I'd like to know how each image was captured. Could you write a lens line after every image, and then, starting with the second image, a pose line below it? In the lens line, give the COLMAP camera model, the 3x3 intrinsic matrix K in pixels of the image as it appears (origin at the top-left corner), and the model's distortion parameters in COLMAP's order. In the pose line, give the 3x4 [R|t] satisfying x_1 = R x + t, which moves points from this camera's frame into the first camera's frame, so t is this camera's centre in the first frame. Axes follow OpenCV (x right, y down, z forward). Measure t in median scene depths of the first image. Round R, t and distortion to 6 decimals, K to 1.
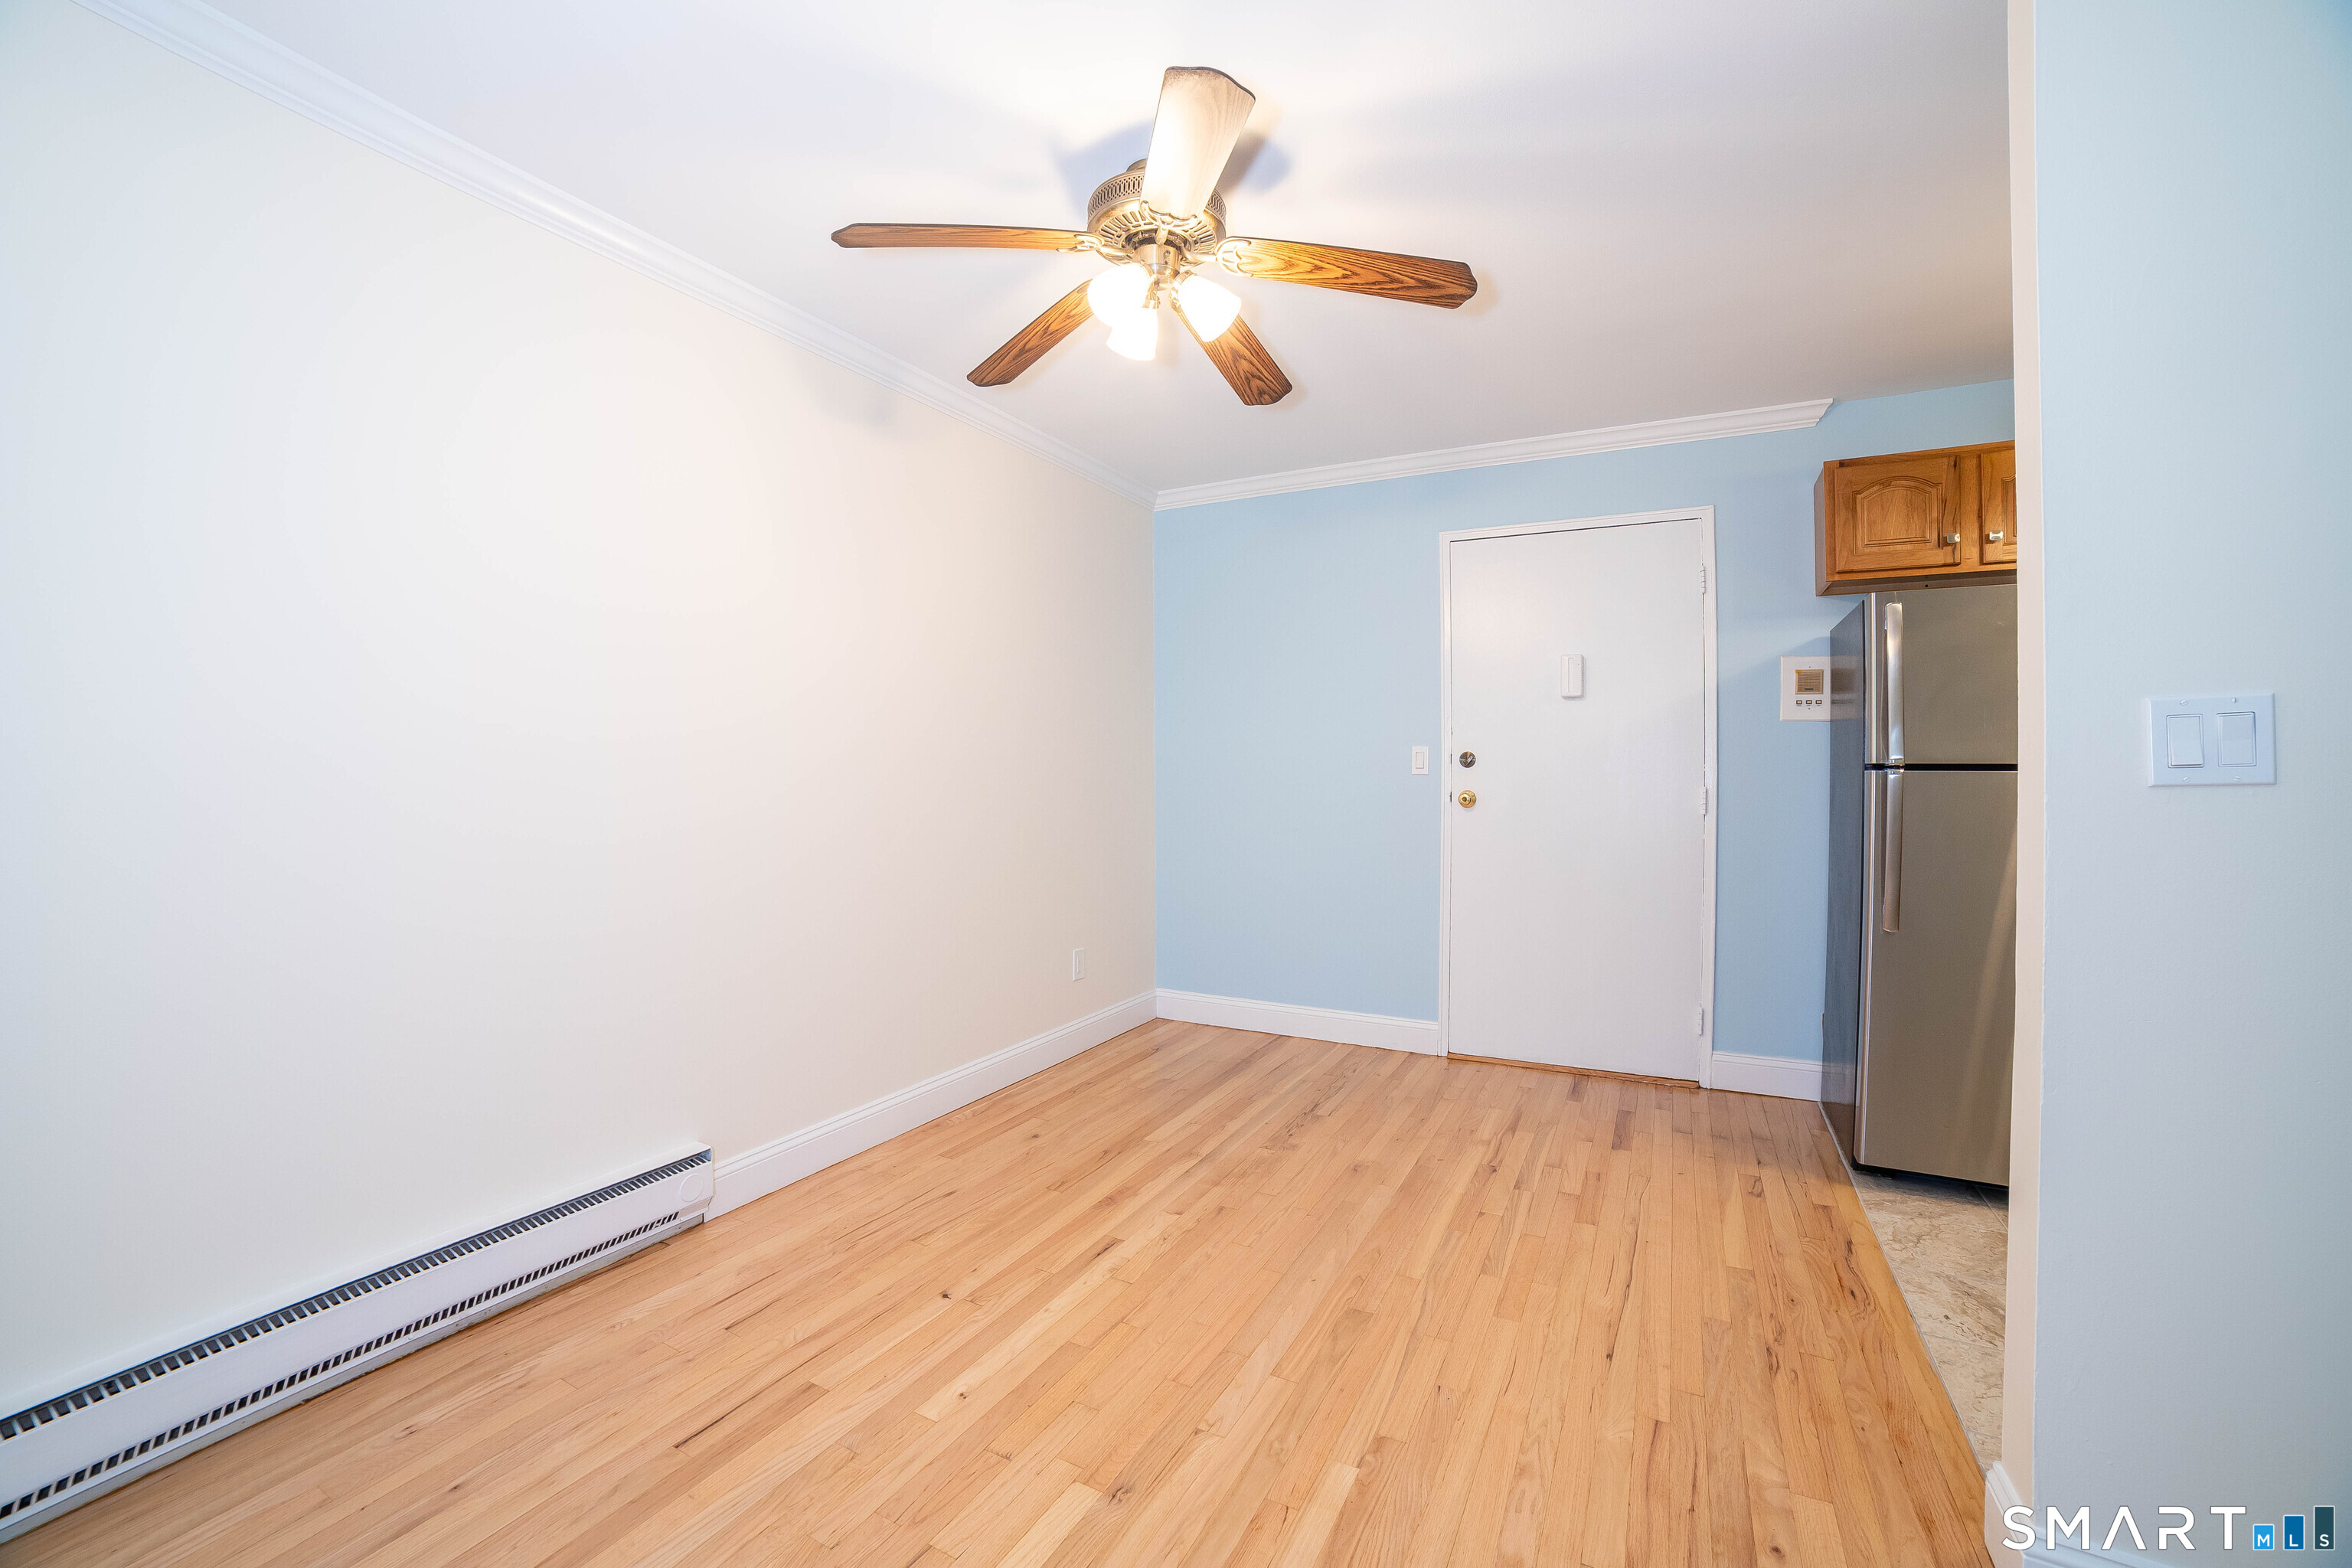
lens RADIAL K [[951.6, 0, 1166.2], [0, 951.6, 775.2], [0, 0, 1]] dist [-0.104919, 0.037143]
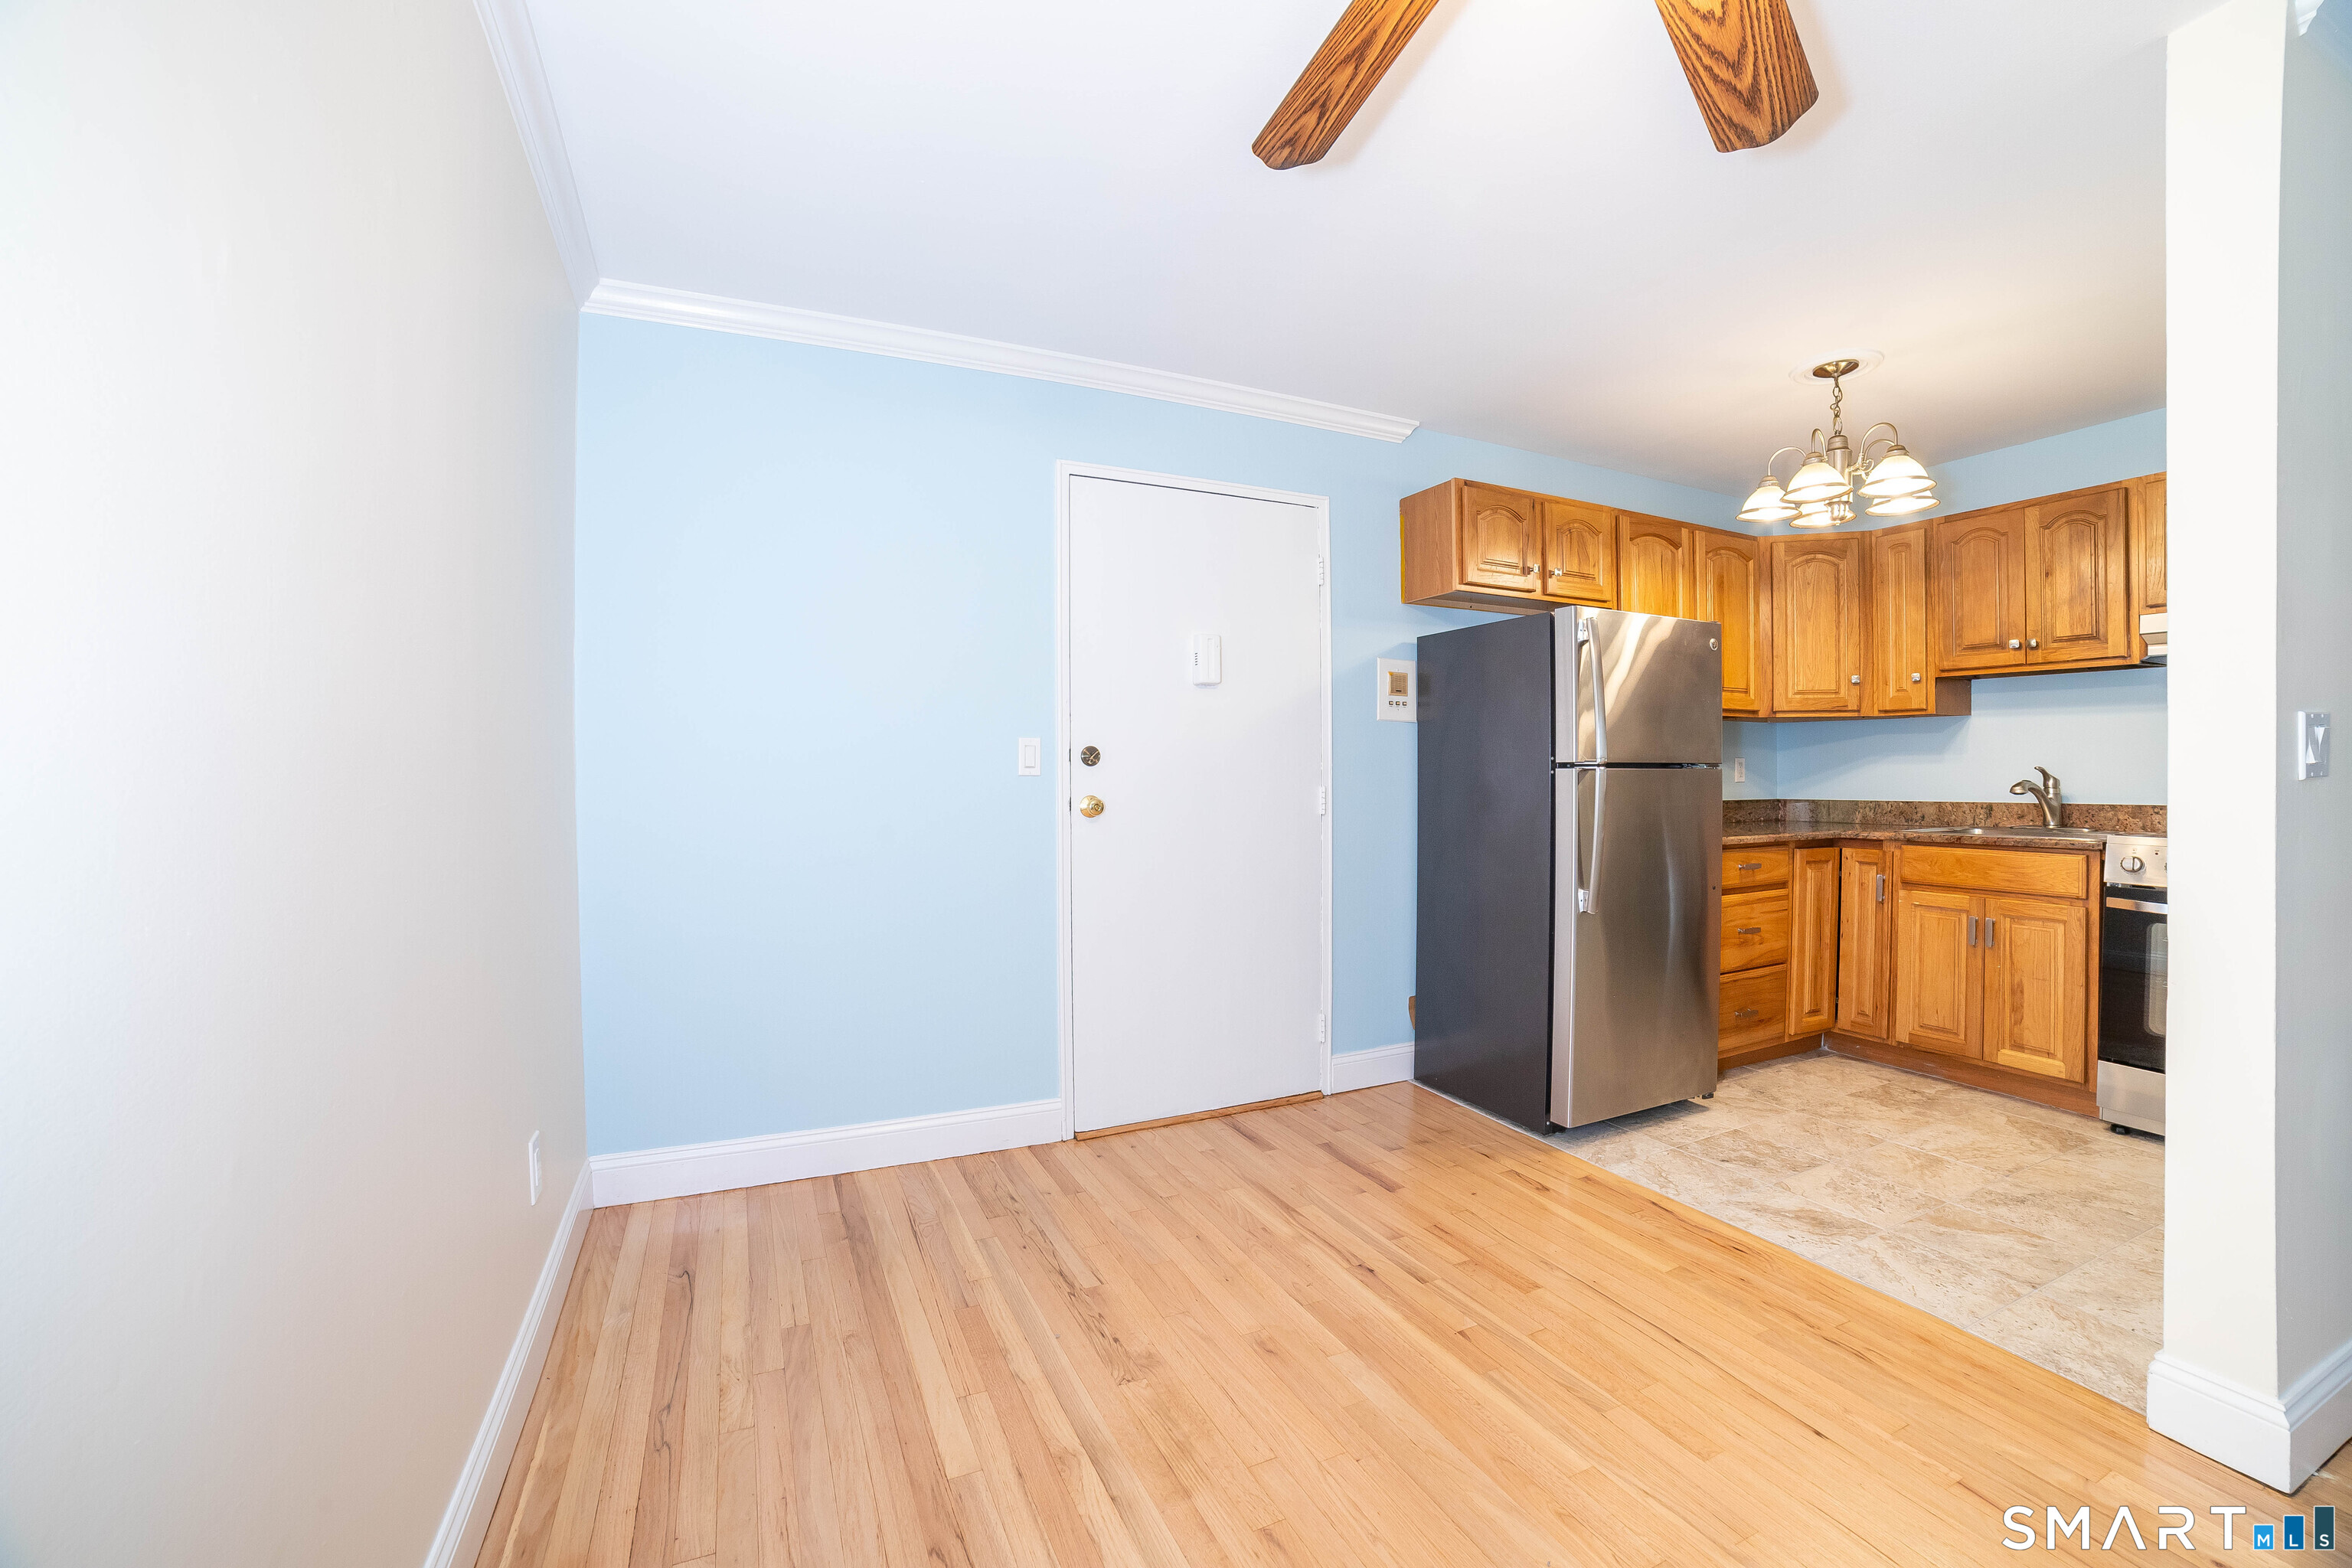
lens RADIAL K [[951.6, 0, 1166.2], [0, 951.6, 775.2], [0, 0, 1]] dist [-0.104919, 0.037143]
pose [[0.601082, -0.007802, 0.799150, -0.350474], [0.007534, 0.999963, 0.004095, -0.004178], [-0.799152, 0.003559, 0.601118, 0.602370]]
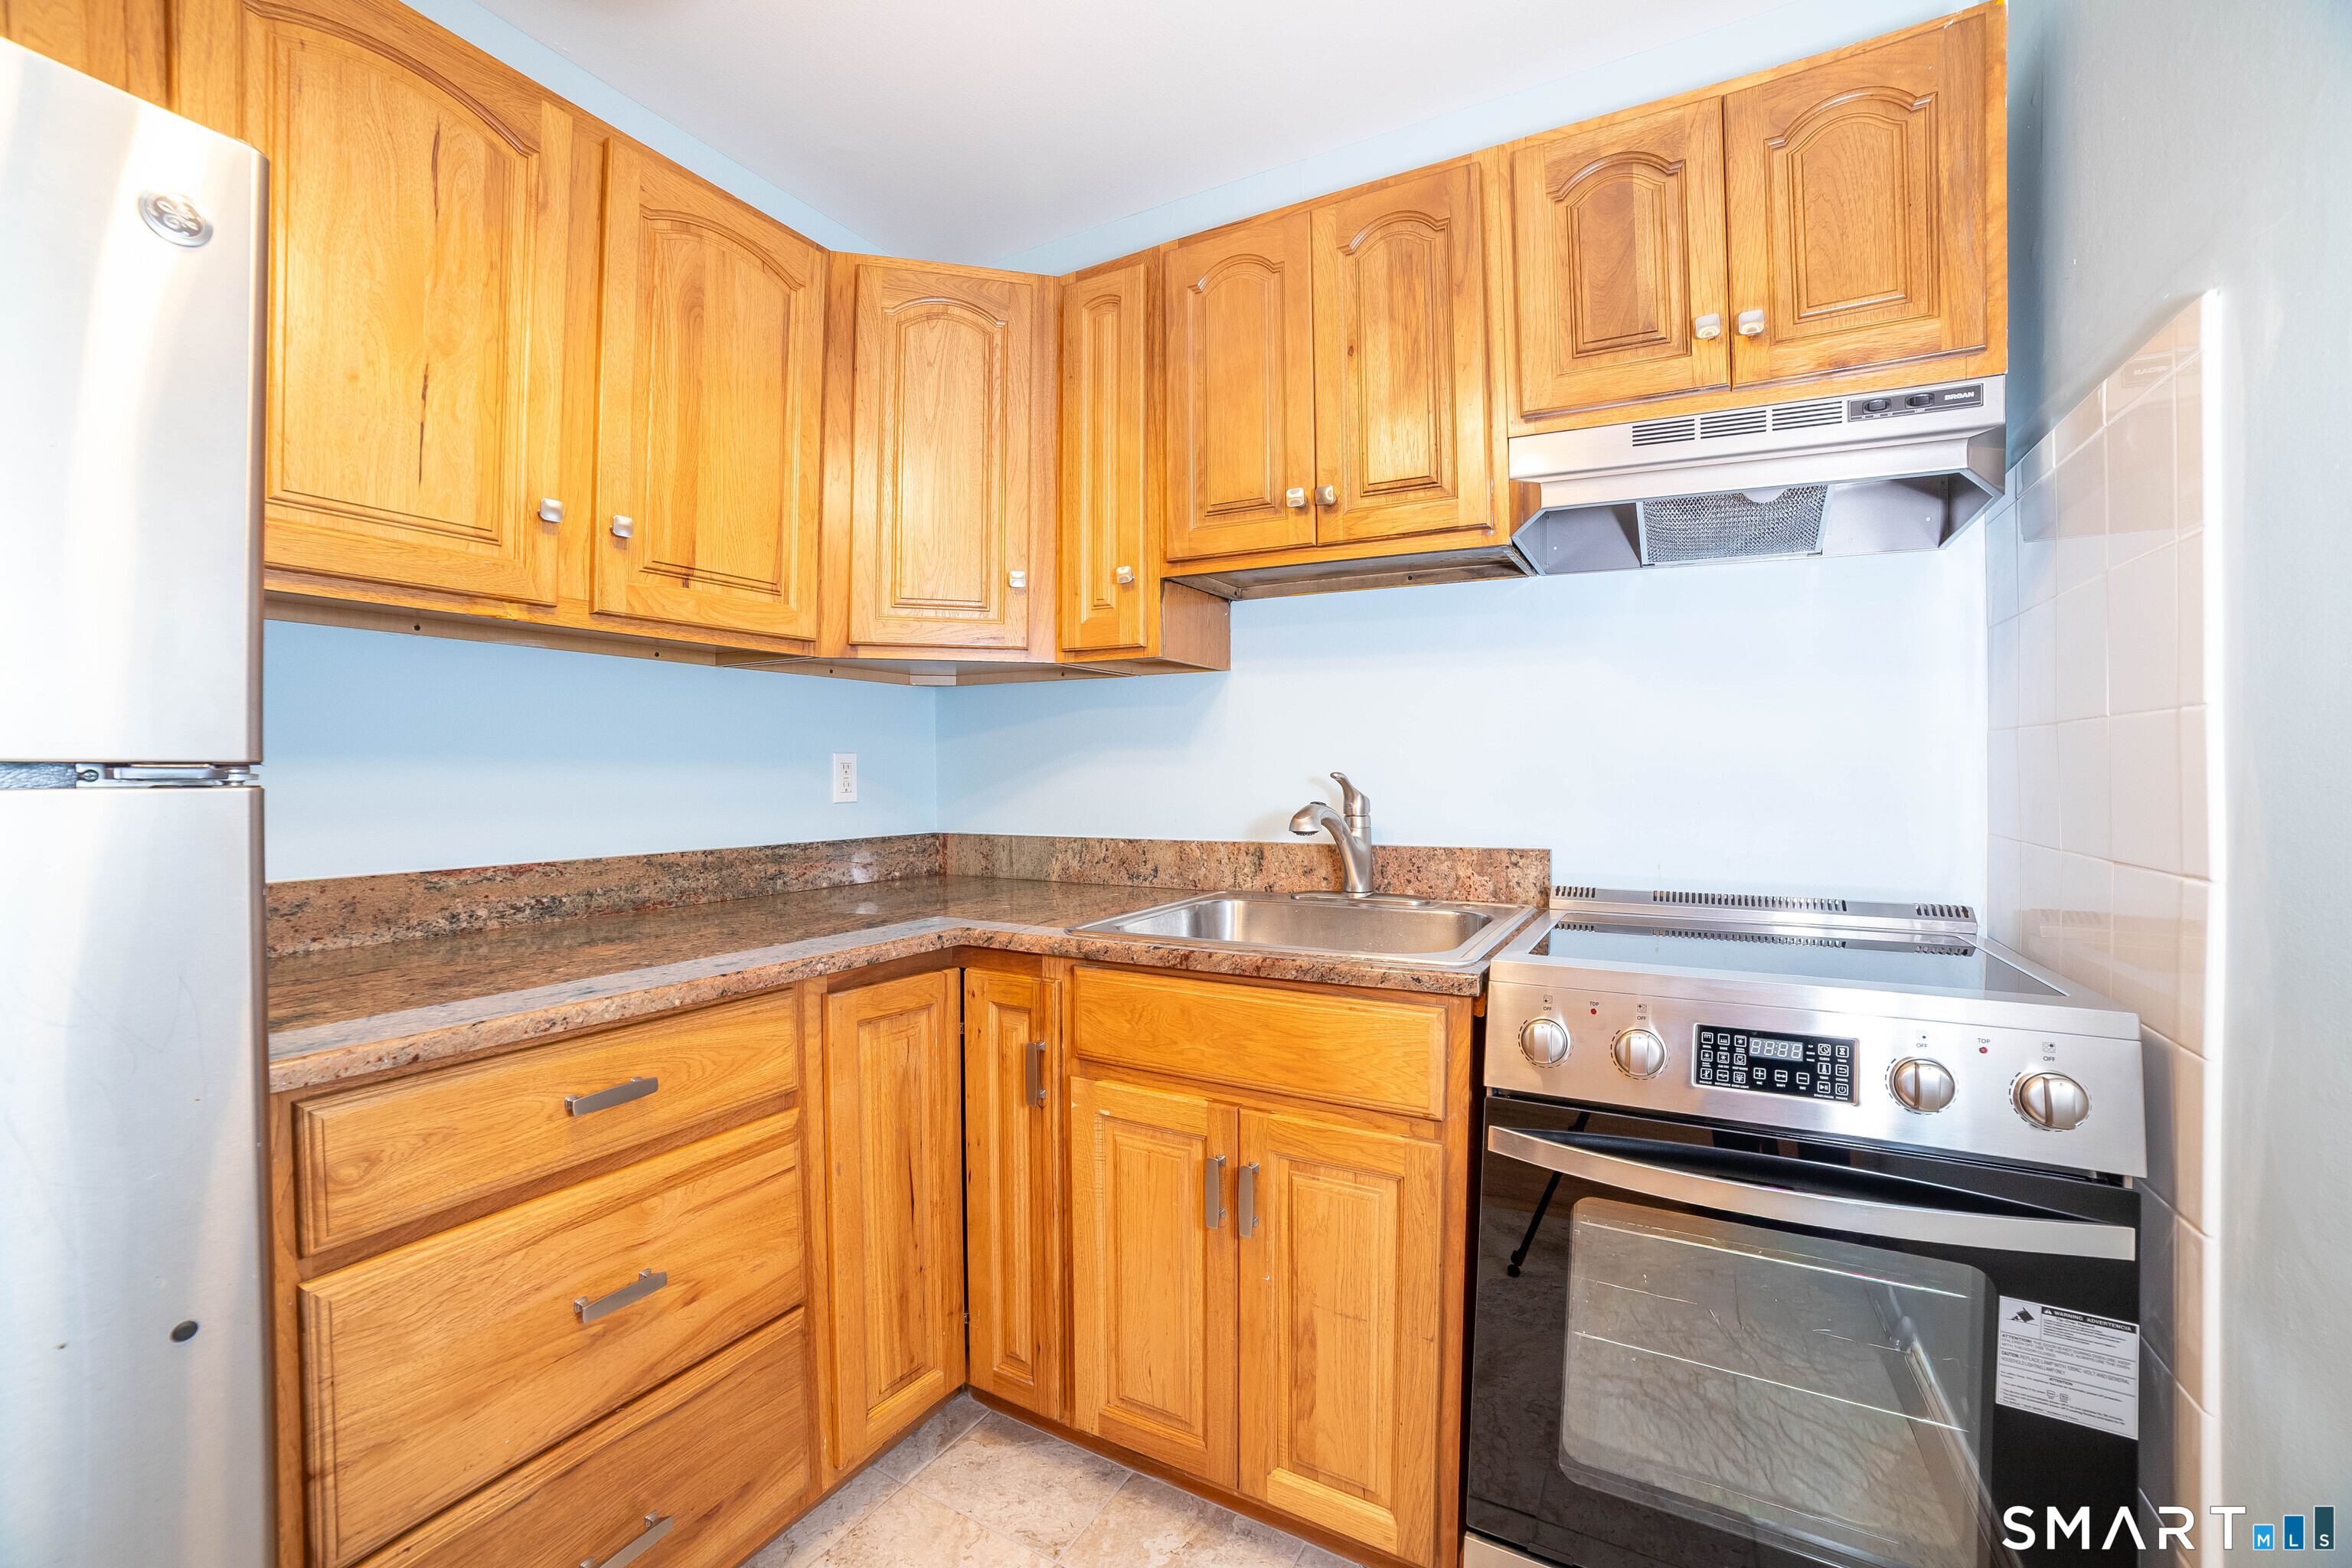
lens RADIAL K [[948.5, 0, 1165.7], [0, 948.5, 792.0], [0, 0, 1]] dist [-0.109588, 0.036517]
pose [[0.020745, -0.025531, 0.999459, 0.627360], [0.007720, 0.999648, 0.025376, -0.005304], [-0.999755, 0.007189, 0.020935, 0.488653]]
